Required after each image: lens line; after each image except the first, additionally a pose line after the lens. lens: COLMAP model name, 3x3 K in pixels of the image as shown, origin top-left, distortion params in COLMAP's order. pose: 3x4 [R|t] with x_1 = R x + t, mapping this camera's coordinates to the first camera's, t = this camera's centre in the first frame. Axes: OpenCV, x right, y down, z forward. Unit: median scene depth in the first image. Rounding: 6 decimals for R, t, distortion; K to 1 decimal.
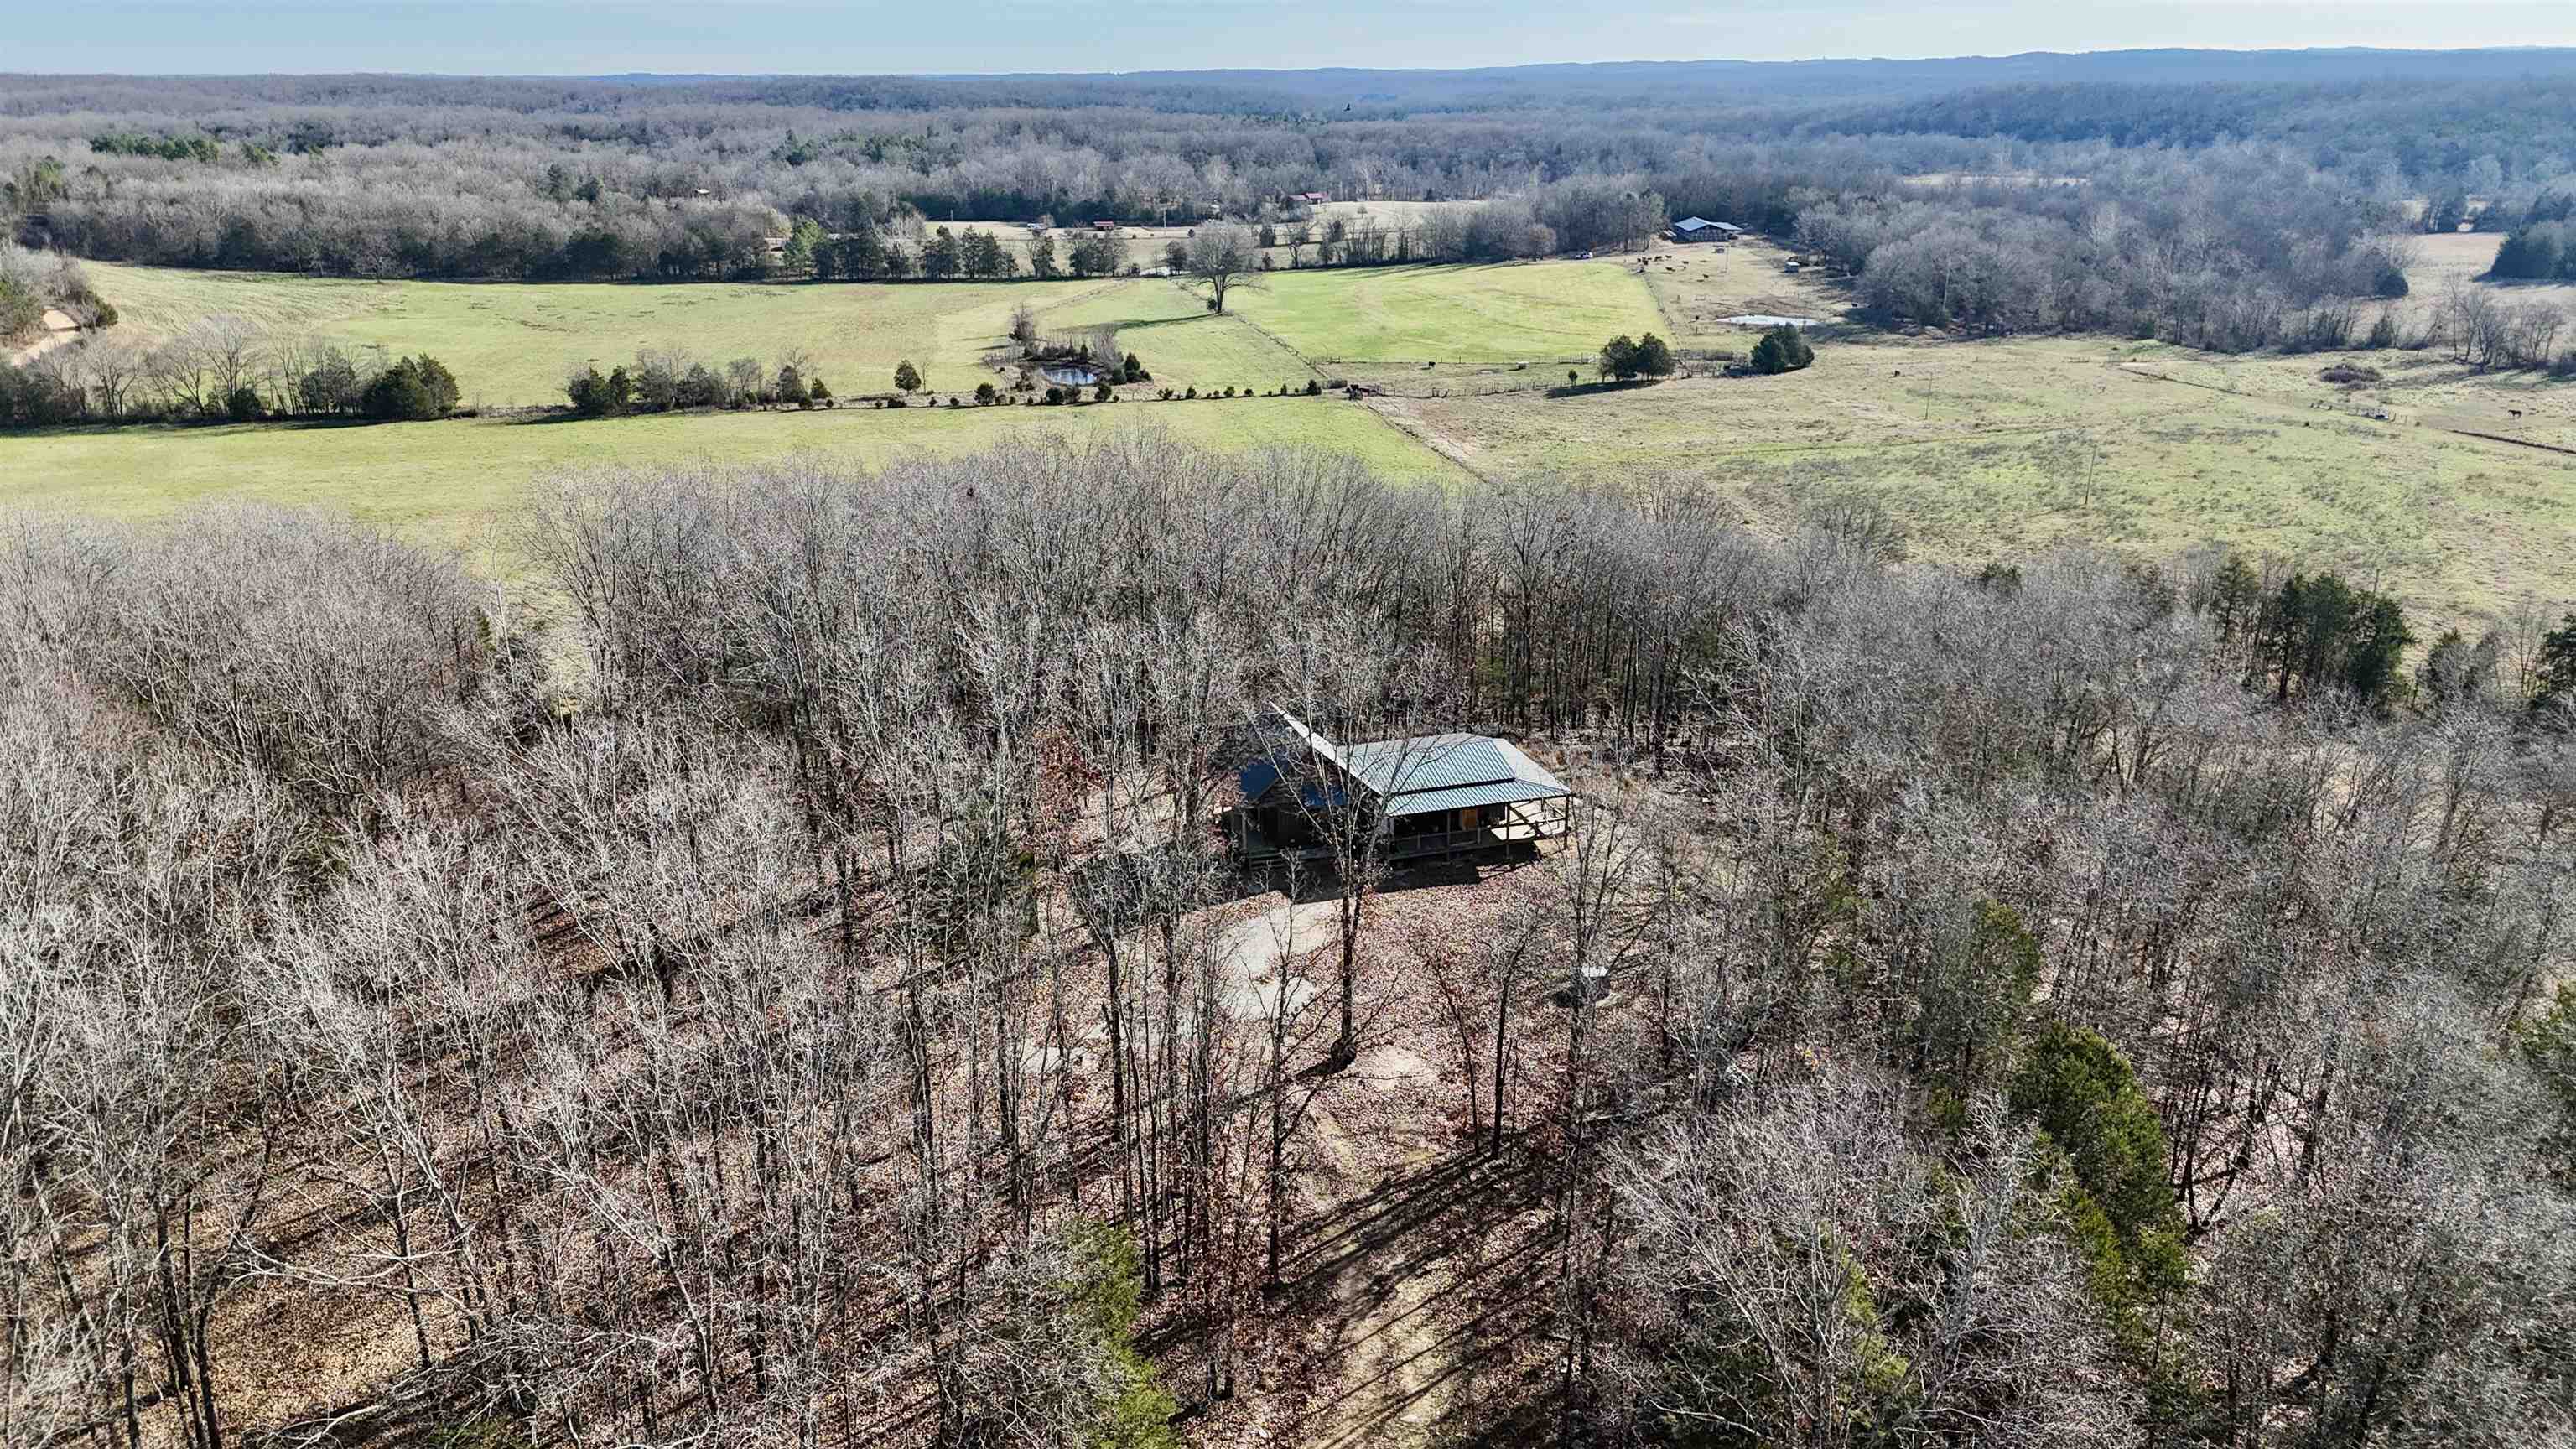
lens RADIAL K [[1873.2, 0, 1288.0], [0, 1873.2, 724.5], [0, 0, 1]] dist [0.101848, -0.113314]
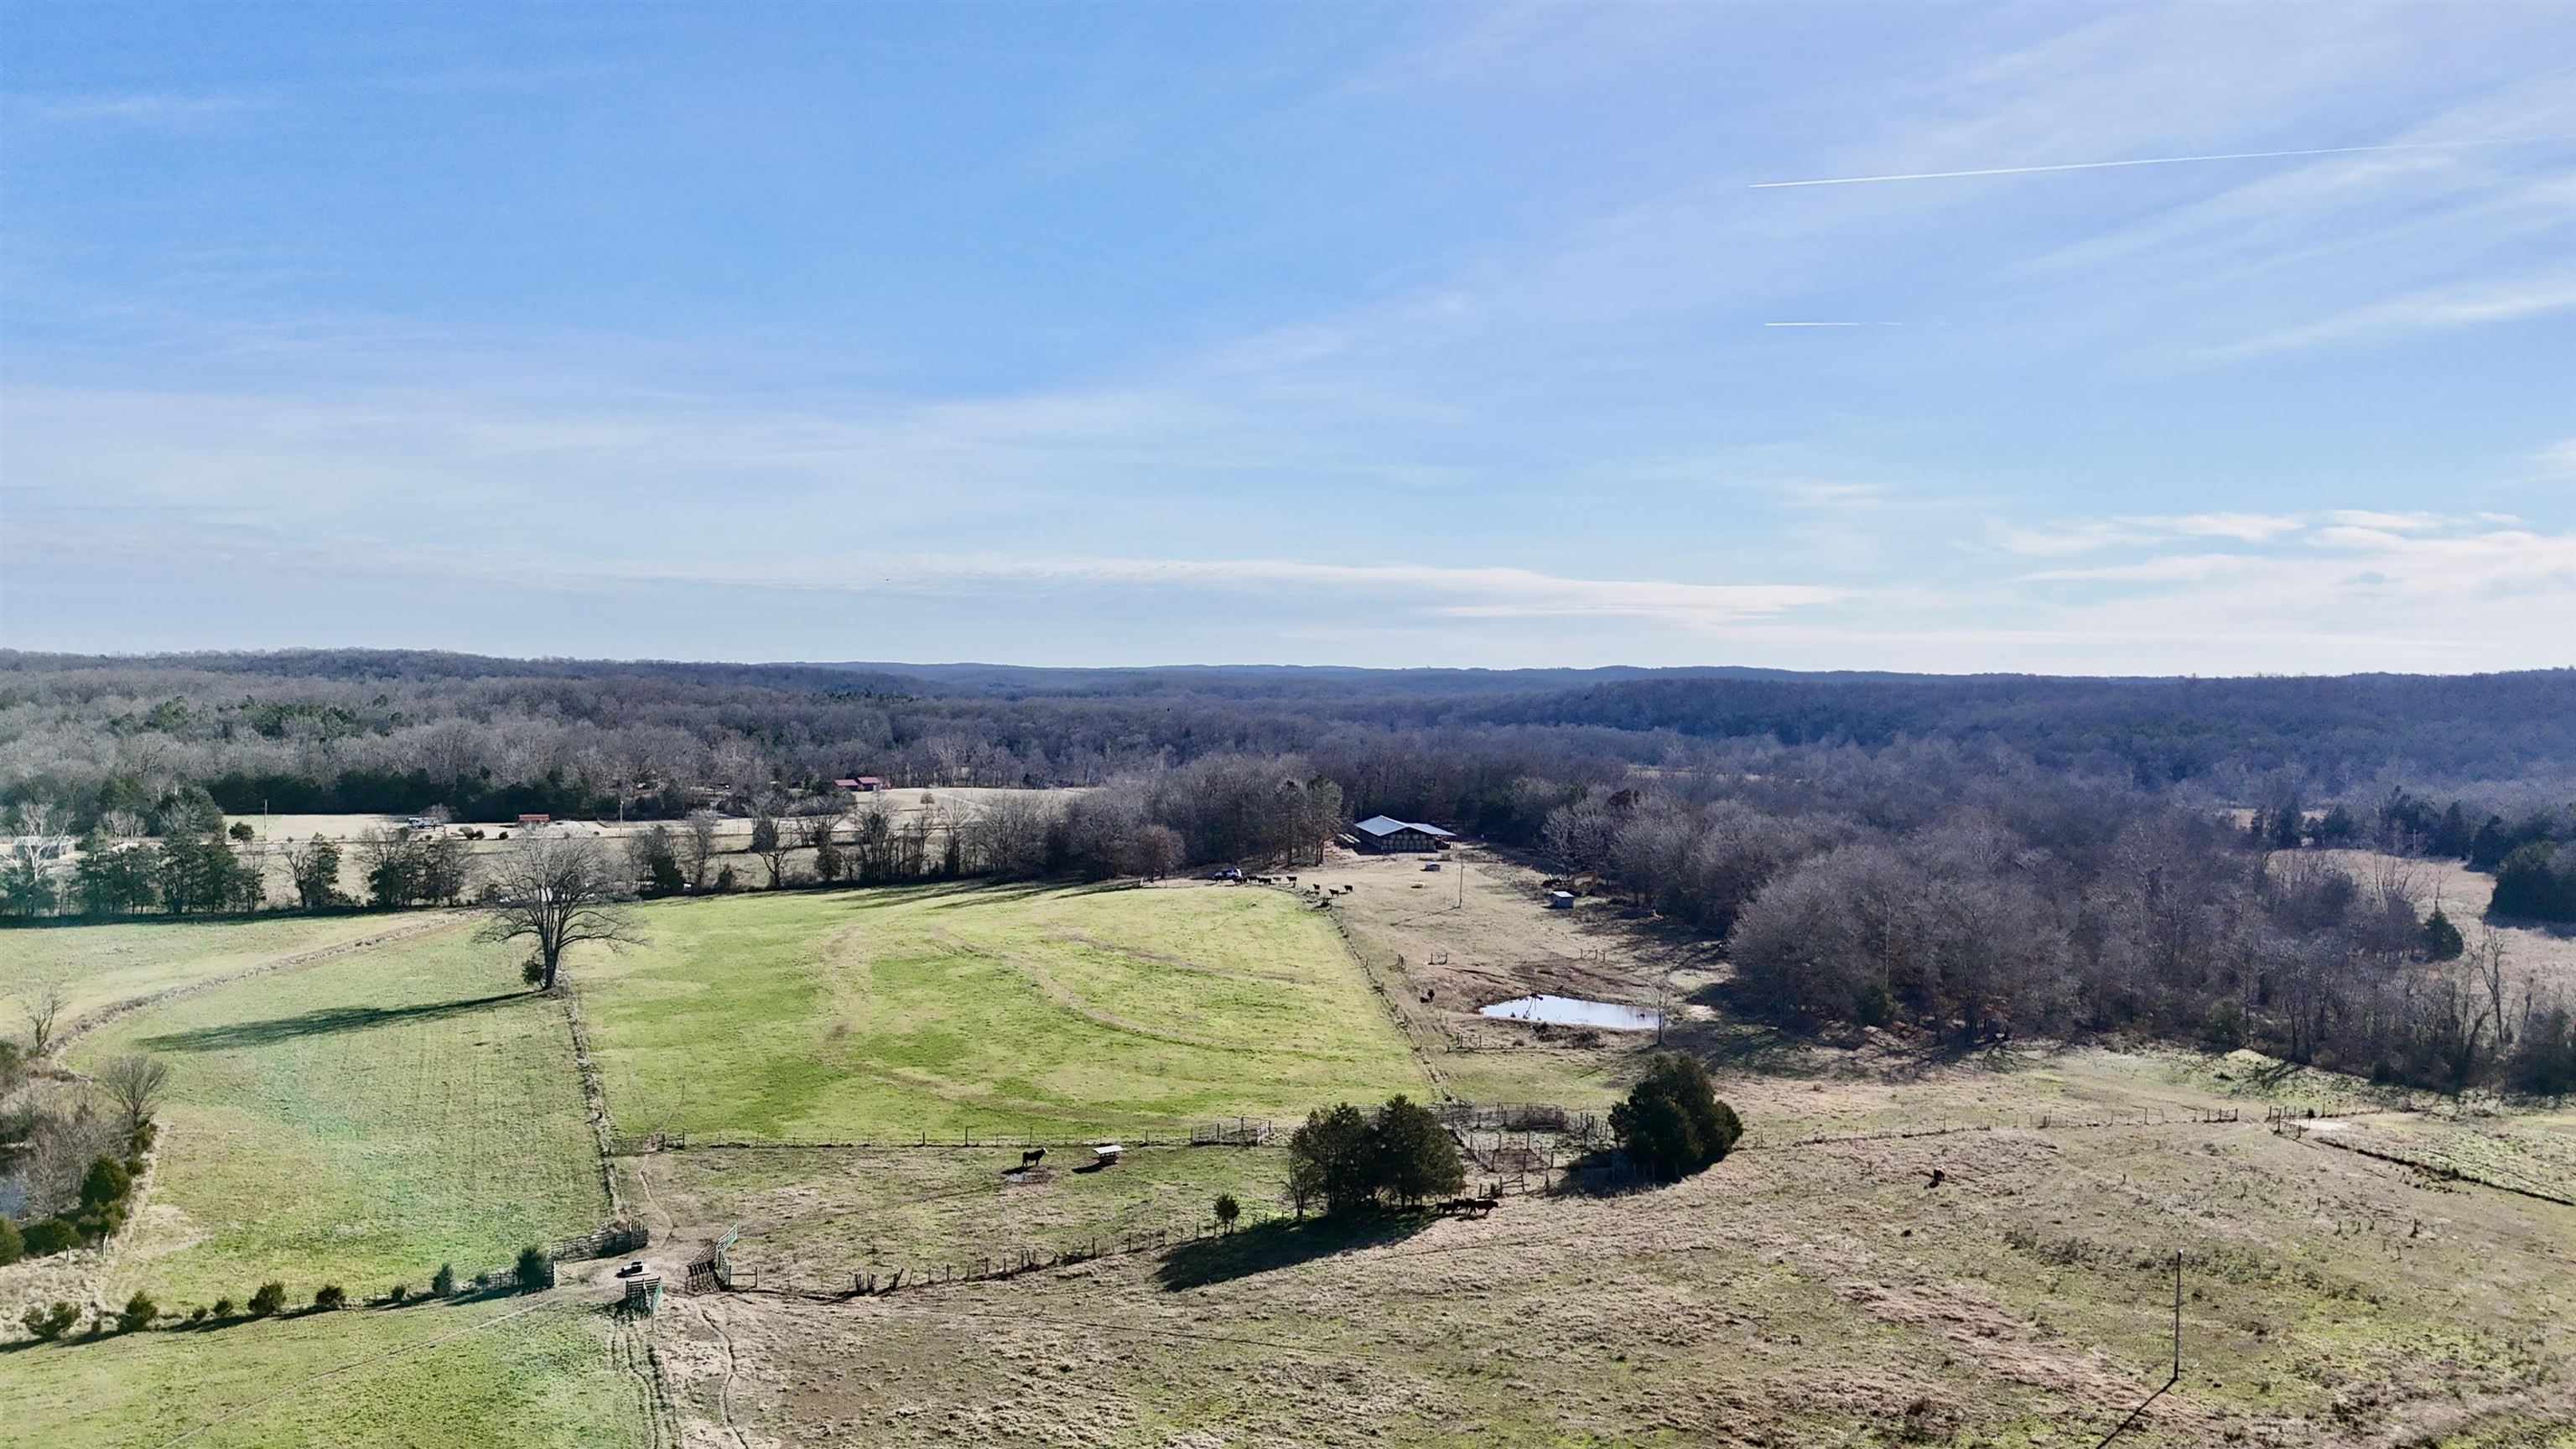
lens RADIAL K [[1873.2, 0, 1288.0], [0, 1873.2, 724.5], [0, 0, 1]] dist [0.101848, -0.113314]
pose [[0.982341, 0.014458, 0.186539, 0.054655], [0.042045, 0.954451, -0.295389, -0.102018], [-0.182313, 0.298016, 0.936989, 0.365548]]
